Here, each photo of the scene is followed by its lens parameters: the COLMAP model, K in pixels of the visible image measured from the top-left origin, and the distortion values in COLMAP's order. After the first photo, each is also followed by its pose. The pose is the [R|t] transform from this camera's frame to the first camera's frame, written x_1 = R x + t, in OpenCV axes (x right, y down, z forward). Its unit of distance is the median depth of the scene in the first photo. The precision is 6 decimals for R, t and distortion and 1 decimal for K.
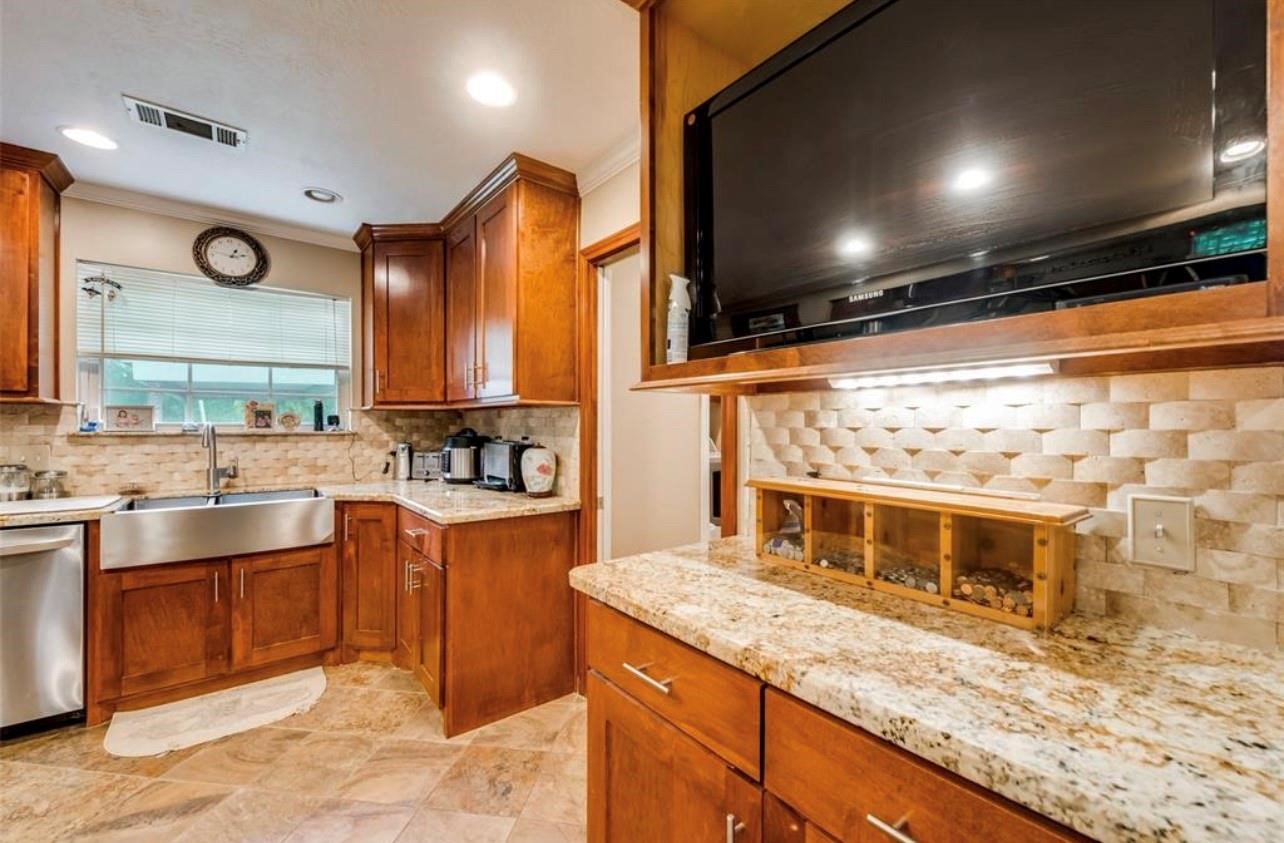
lens RADIAL K [[508.4, 0, 640.6], [0, 508.4, 427.5], [0, 0, 1]] dist [0.013509, -0.005392]
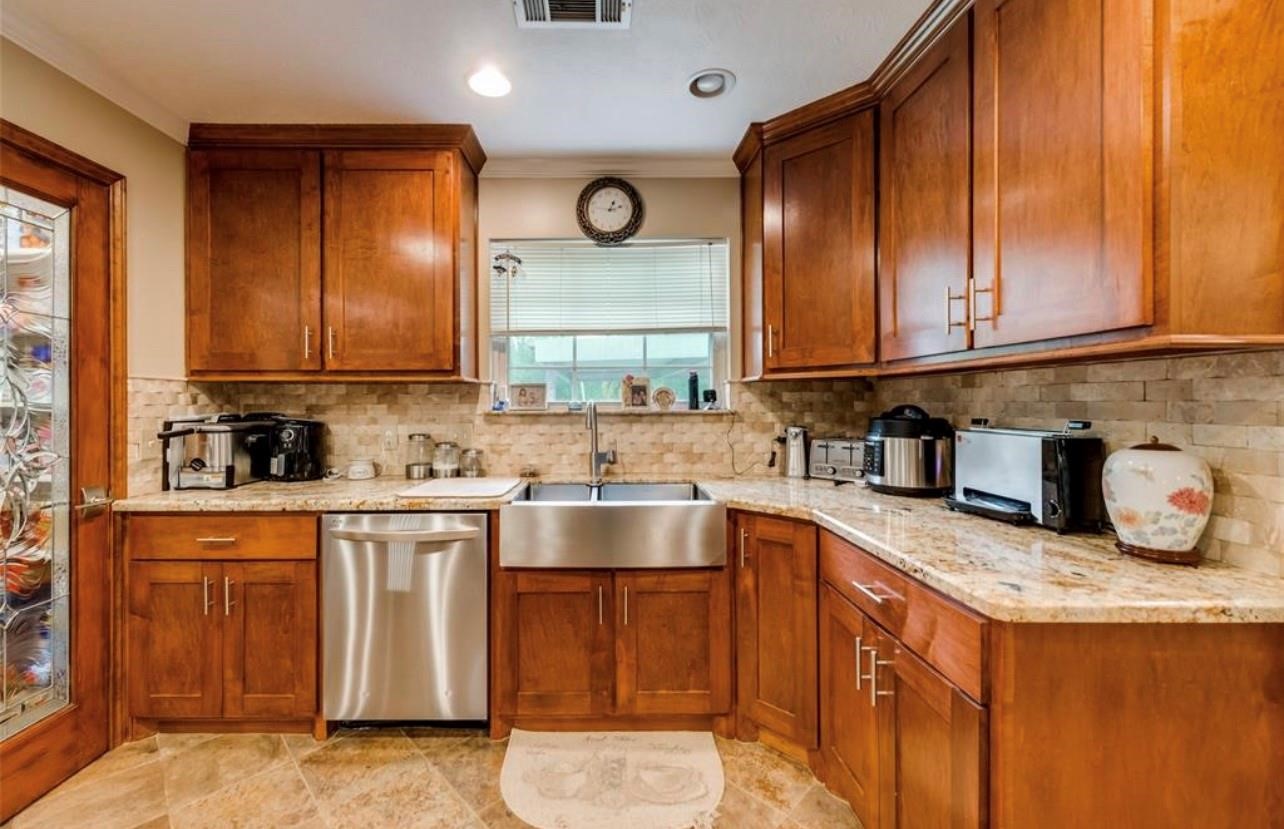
lens RADIAL K [[520.5, 0, 603.4], [0, 520.5, 404.1], [0, 0, 1]] dist [0.009239, 0.000016]
pose [[0.785290, -0.006044, -0.619099, -0.280909], [0.005118, 0.999982, -0.003271, 0.000097], [0.619107, -0.000600, 0.785306, 0.320189]]
